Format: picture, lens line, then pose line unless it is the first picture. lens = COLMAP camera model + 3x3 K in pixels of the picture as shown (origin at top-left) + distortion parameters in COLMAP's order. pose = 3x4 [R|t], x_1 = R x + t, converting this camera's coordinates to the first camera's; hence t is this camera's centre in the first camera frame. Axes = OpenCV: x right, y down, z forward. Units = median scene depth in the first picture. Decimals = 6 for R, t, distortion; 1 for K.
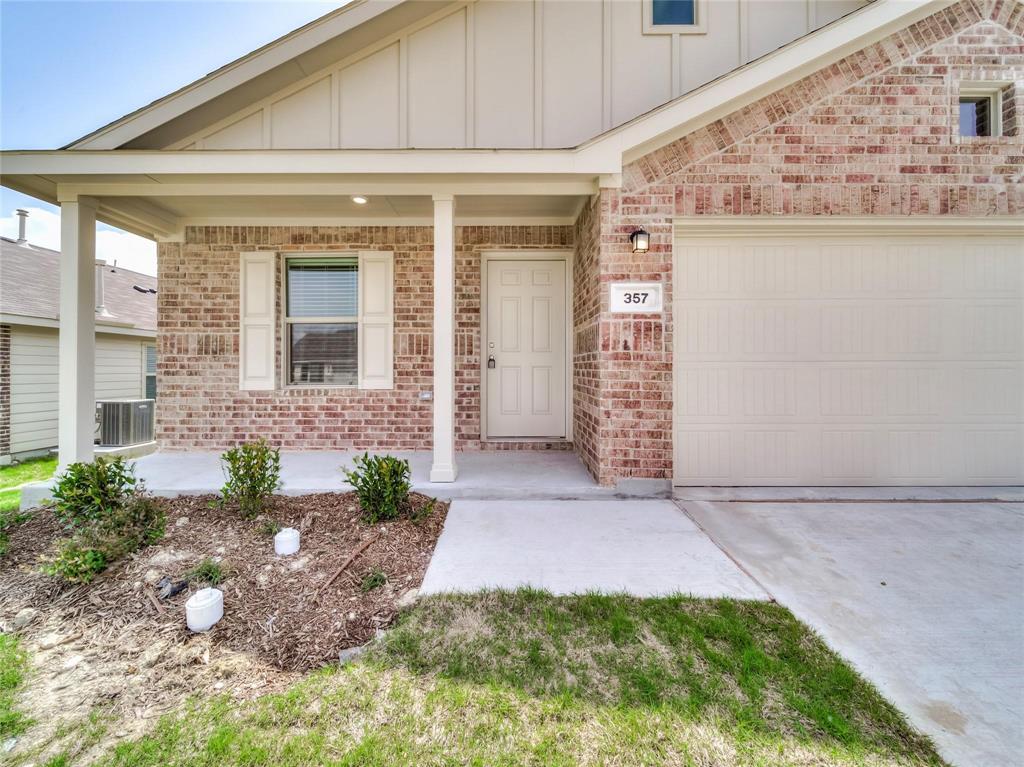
lens RADIAL K [[412.9, 0, 493.3], [0, 412.9, 370.7], [0, 0, 1]] dist [-0.003129, 0.000061]
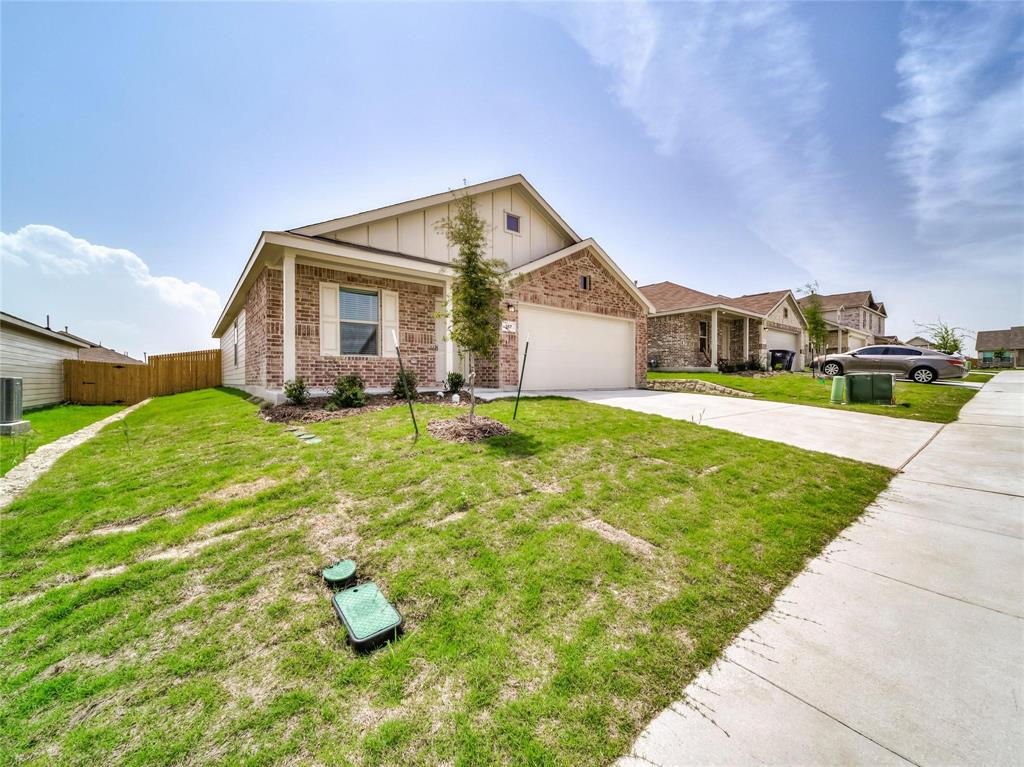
lens RADIAL K [[416.5, 0, 508.0], [0, 416.5, 382.9], [0, 0, 1]] dist [-0.001433, -0.000827]
pose [[0.778706, -0.003401, 0.627379, -1.557495], [0.001348, 0.999992, 0.003748, 0.224073], [-0.627387, -0.002073, 0.778705, -1.361807]]
